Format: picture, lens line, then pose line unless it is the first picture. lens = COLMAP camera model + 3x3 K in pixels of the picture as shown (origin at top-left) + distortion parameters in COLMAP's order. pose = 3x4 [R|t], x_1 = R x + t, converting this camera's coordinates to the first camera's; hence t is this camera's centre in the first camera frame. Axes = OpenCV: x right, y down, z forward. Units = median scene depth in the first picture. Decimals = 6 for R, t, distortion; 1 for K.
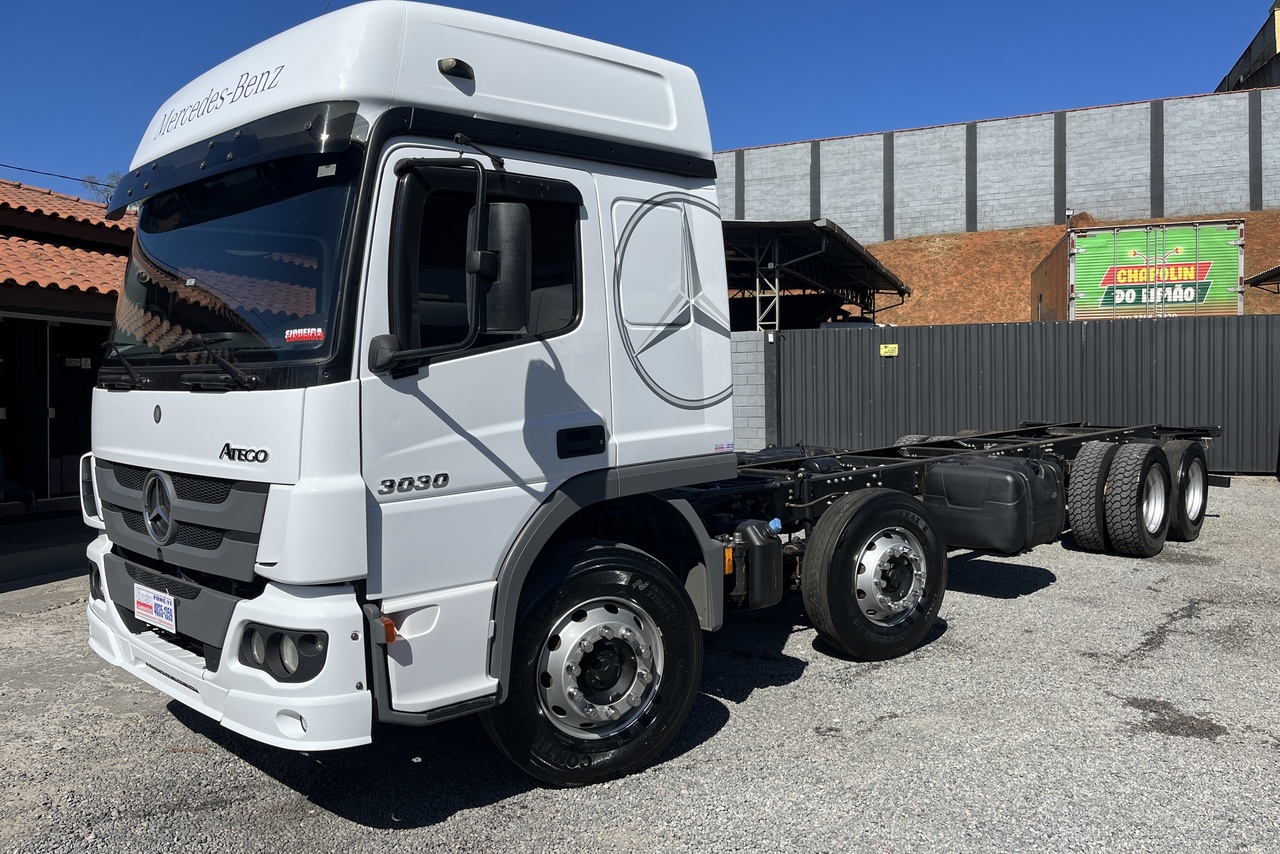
lens RADIAL K [[977.3, 0, 638.6], [0, 977.3, 419.2], [0, 0, 1]] dist [0.043998, -0.051871]
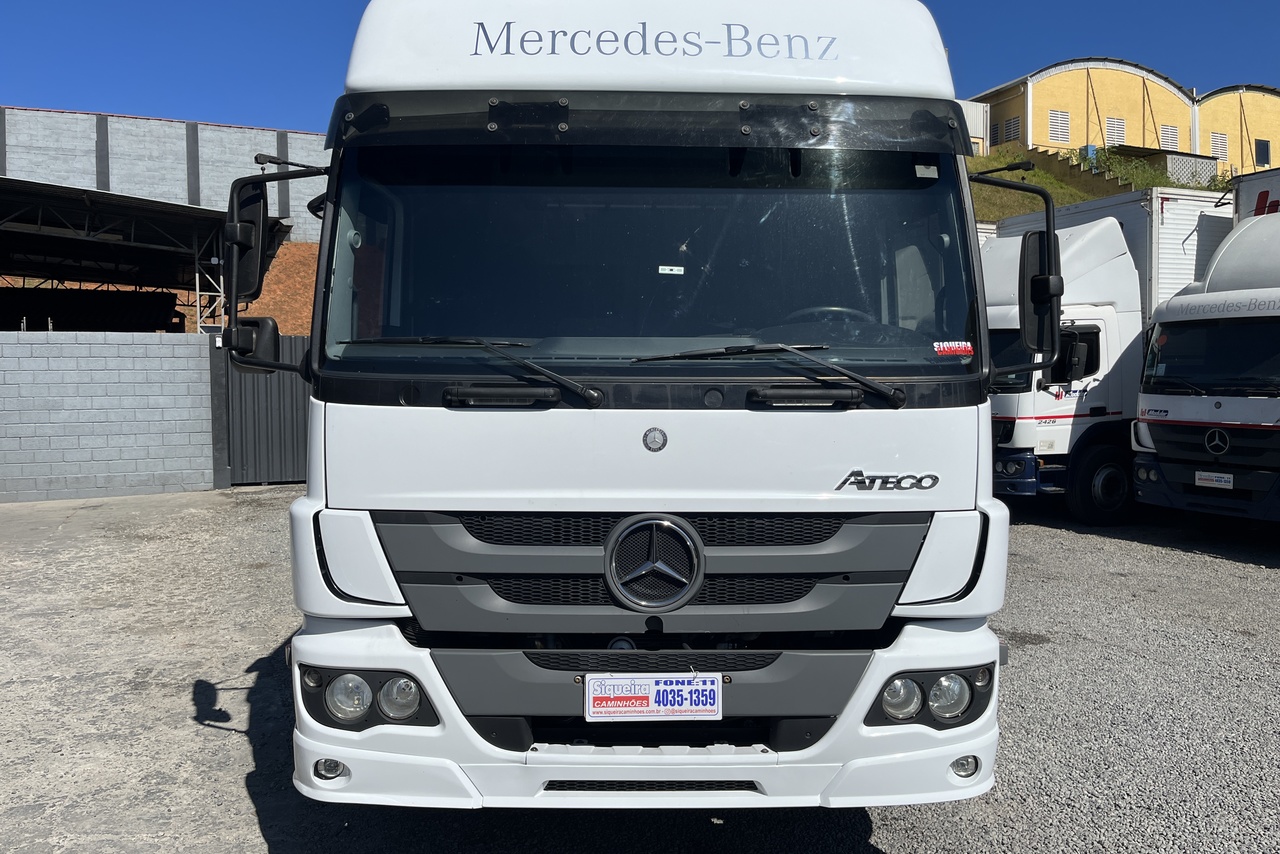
lens RADIAL K [[977.3, 0, 622.9], [0, 977.3, 423.2], [0, 0, 1]] dist [0.043998, -0.051871]
pose [[0.702771, -0.016875, 0.711216, -0.243863], [0.020906, 0.999777, 0.003064, -0.004953], [-0.711109, 0.012716, 0.702967, 0.114165]]
